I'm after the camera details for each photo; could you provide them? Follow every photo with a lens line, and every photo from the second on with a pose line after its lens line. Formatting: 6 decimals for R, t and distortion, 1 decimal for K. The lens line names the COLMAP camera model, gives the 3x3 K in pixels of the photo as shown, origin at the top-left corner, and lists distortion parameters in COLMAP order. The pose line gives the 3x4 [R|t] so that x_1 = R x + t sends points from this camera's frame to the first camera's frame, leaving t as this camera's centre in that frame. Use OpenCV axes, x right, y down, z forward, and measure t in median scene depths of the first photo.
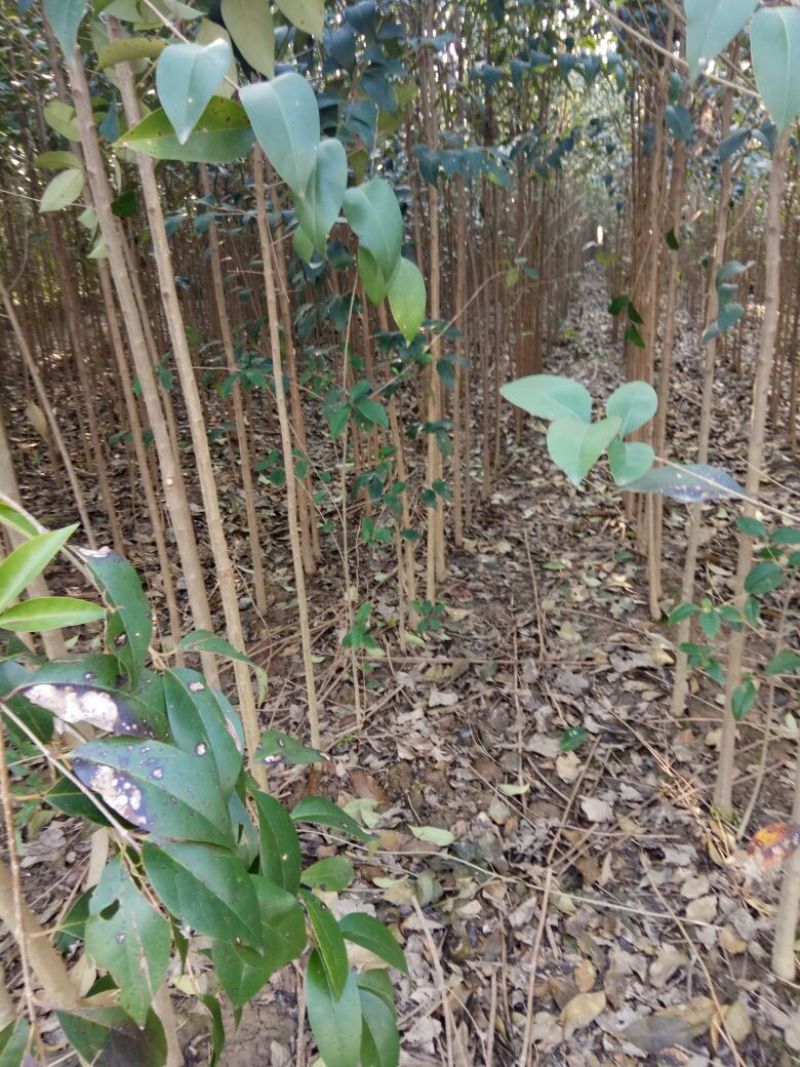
lens RADIAL K [[822.5, 0, 406.2], [0, 822.5, 529.3], [0, 0, 1]] dist [0.092006, -0.130320]
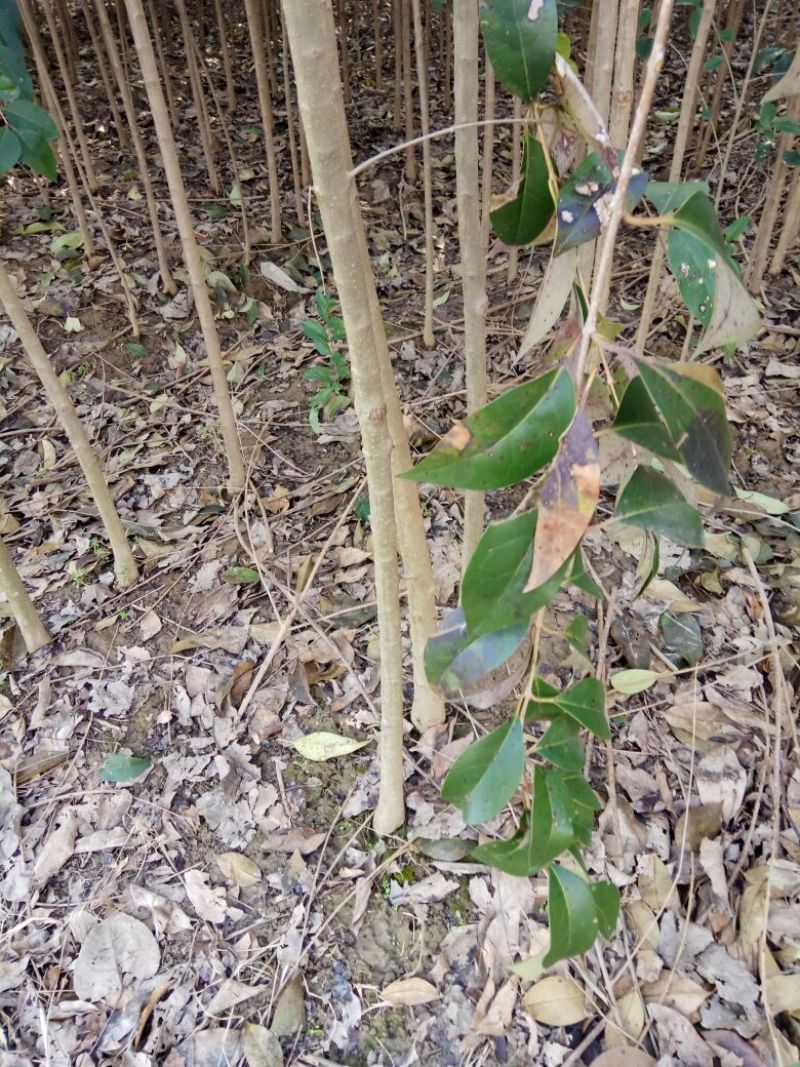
lens RADIAL K [[822.5, 0, 403.8], [0, 822.5, 531.1], [0, 0, 1]] dist [0.092006, -0.130320]
pose [[0.950365, 0.221171, -0.218835, -0.117622], [-0.137142, 0.929108, 0.343439, 0.142272], [0.279281, -0.296381, 0.913324, 0.093523]]
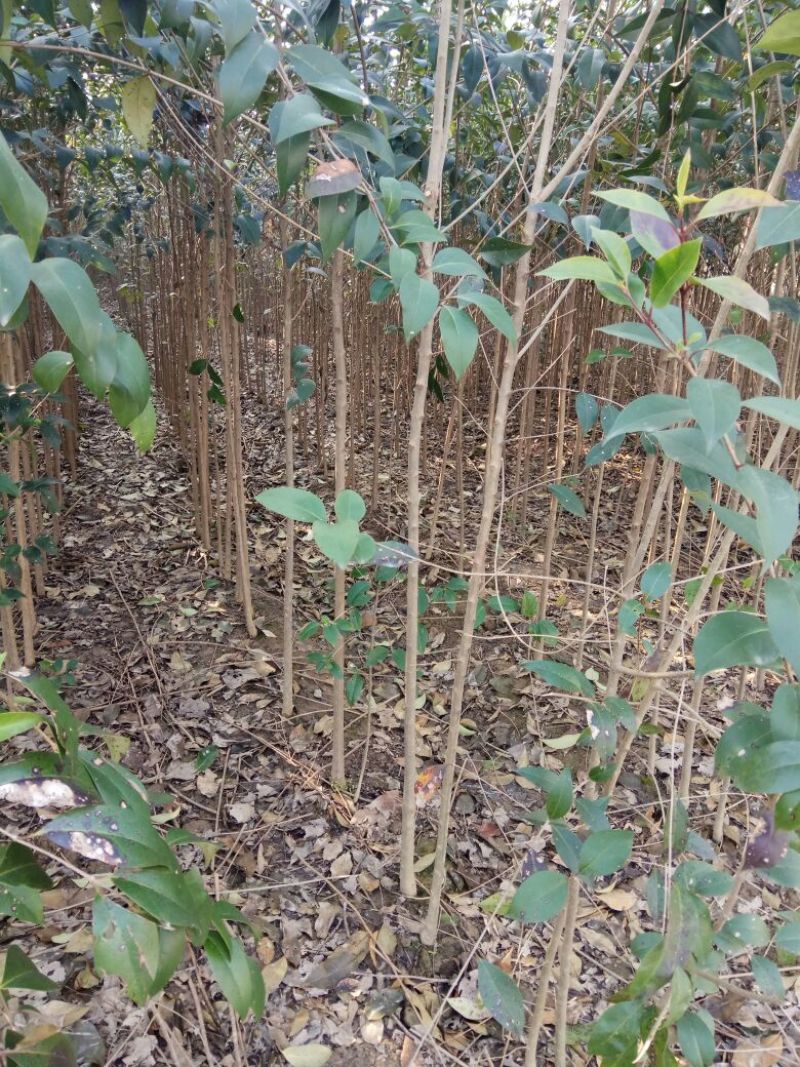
lens RADIAL K [[822.5, 0, 391.1], [0, 822.5, 532.2], [0, 0, 1]] dist [0.092006, -0.130320]
pose [[0.853565, -0.103339, 0.510635, -0.136011], [0.112555, 0.993561, 0.012927, -0.035671], [-0.508683, 0.046440, 0.859701, -0.099182]]
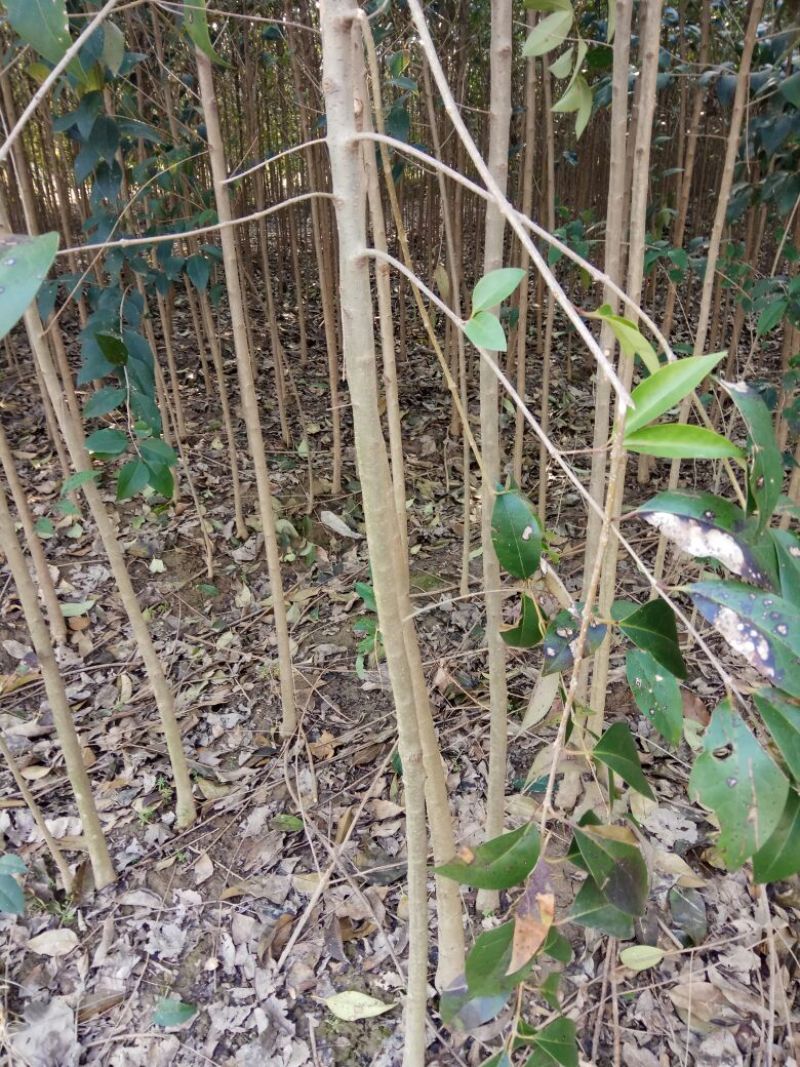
lens RADIAL K [[822.5, 0, 400.9], [0, 822.5, 530.7], [0, 0, 1]] dist [0.092006, -0.130320]
pose [[0.927745, 0.203497, -0.312855, -0.104042], [-0.166364, 0.975871, 0.141419, 0.030385], [0.334084, -0.079153, 0.939214, -0.003017]]
